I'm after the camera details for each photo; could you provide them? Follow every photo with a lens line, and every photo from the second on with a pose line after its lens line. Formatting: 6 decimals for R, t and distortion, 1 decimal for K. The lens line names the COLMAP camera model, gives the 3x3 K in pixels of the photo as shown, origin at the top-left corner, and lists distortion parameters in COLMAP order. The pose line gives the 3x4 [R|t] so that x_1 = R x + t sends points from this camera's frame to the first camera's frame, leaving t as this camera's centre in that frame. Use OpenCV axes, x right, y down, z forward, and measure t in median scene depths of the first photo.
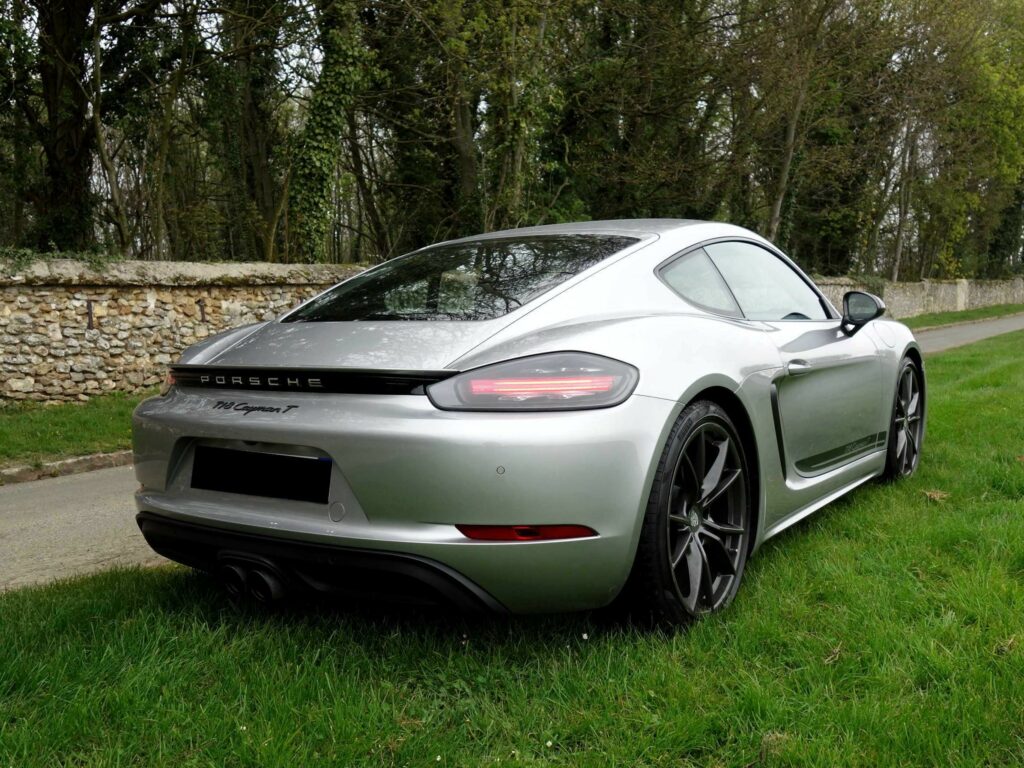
lens RADIAL K [[981.3, 0, 512.0], [0, 981.3, 384.0], [0, 0, 1]] dist [0.005016, -0.002222]
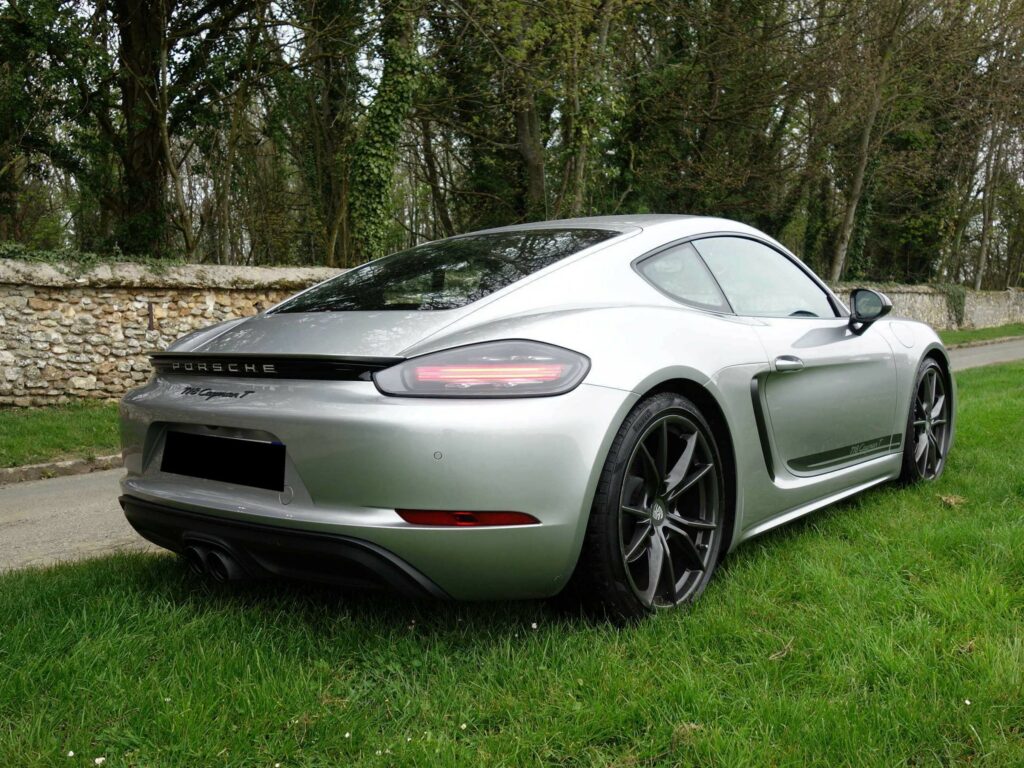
lens RADIAL K [[976.4, 0, 512.0], [0, 976.4, 384.0], [0, 0, 1]] dist [0.003737, -0.001481]
pose [[0.996745, 0.010360, -0.079951, 0.032388], [-0.011037, 0.999907, -0.008040, 0.004916], [0.079860, 0.008896, 0.996766, 0.001564]]
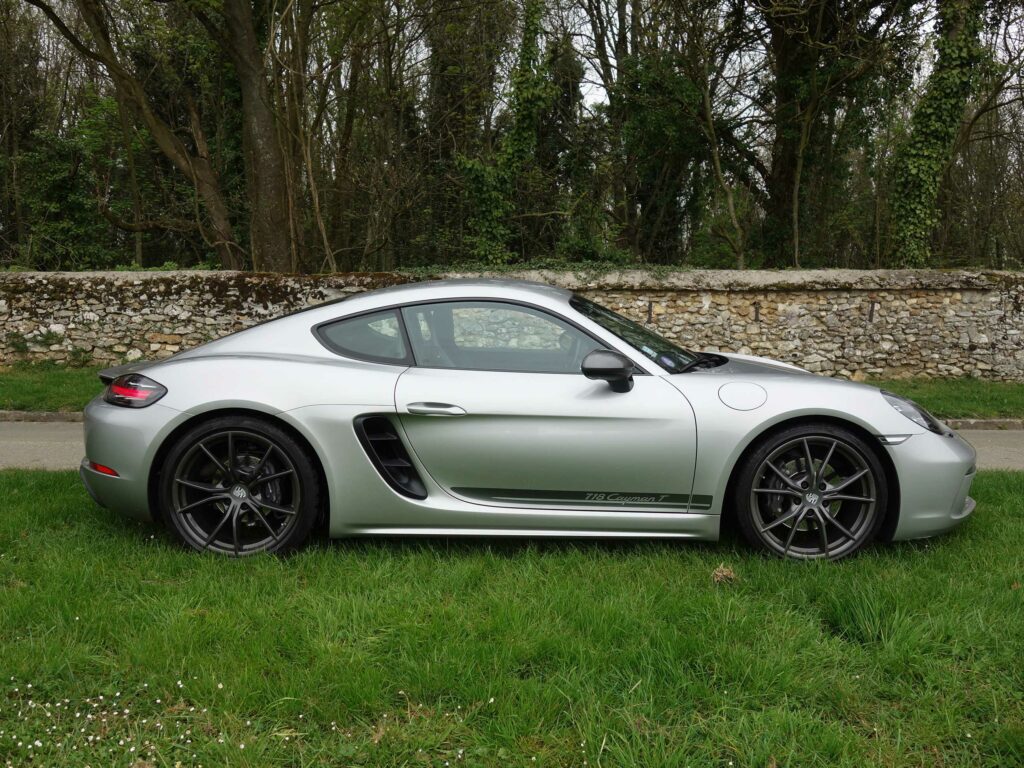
lens RADIAL K [[903.7, 0, 512.0], [0, 903.7, 384.0], [0, 0, 1]] dist [0.007107, -0.012278]
pose [[0.567471, 0.112557, -0.815664, 0.435109], [-0.086224, 0.993289, 0.077081, -0.049498], [0.818866, 0.026589, 0.573368, 0.148888]]
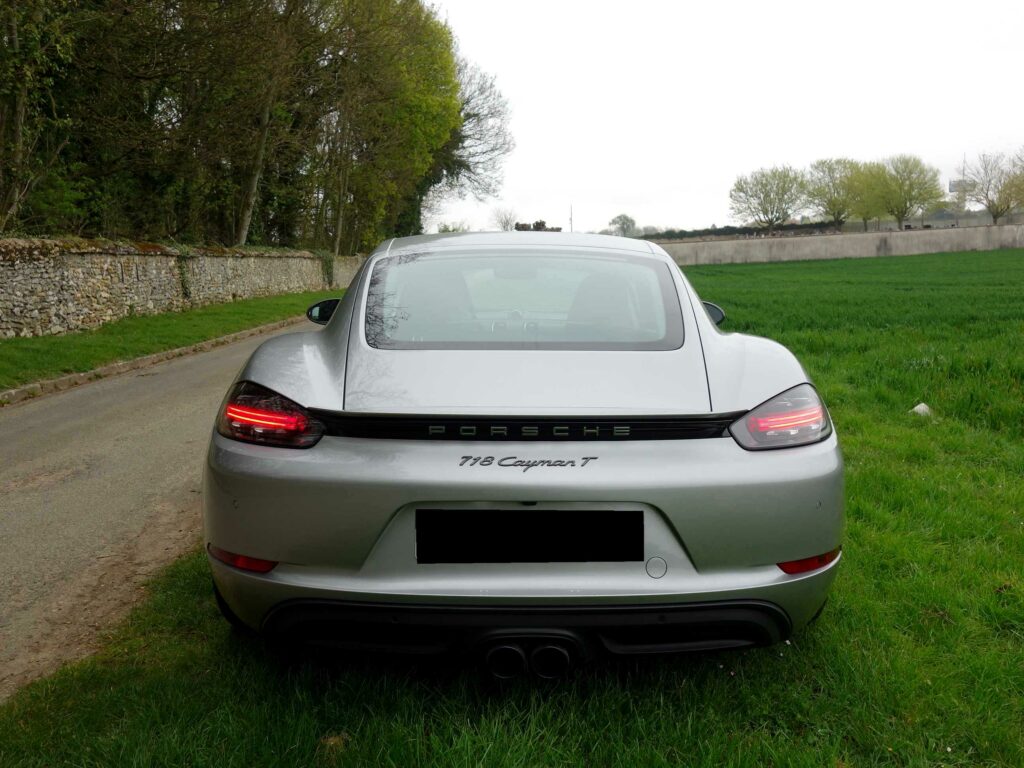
lens RADIAL K [[903.7, 0, 512.0], [0, 903.7, 384.0], [0, 0, 1]] dist [0.007107, -0.012278]
pose [[0.818644, -0.044621, 0.572565, -0.186262], [0.018306, 0.998498, 0.051641, -0.021992], [-0.574010, -0.031795, 0.818231, 0.090576]]
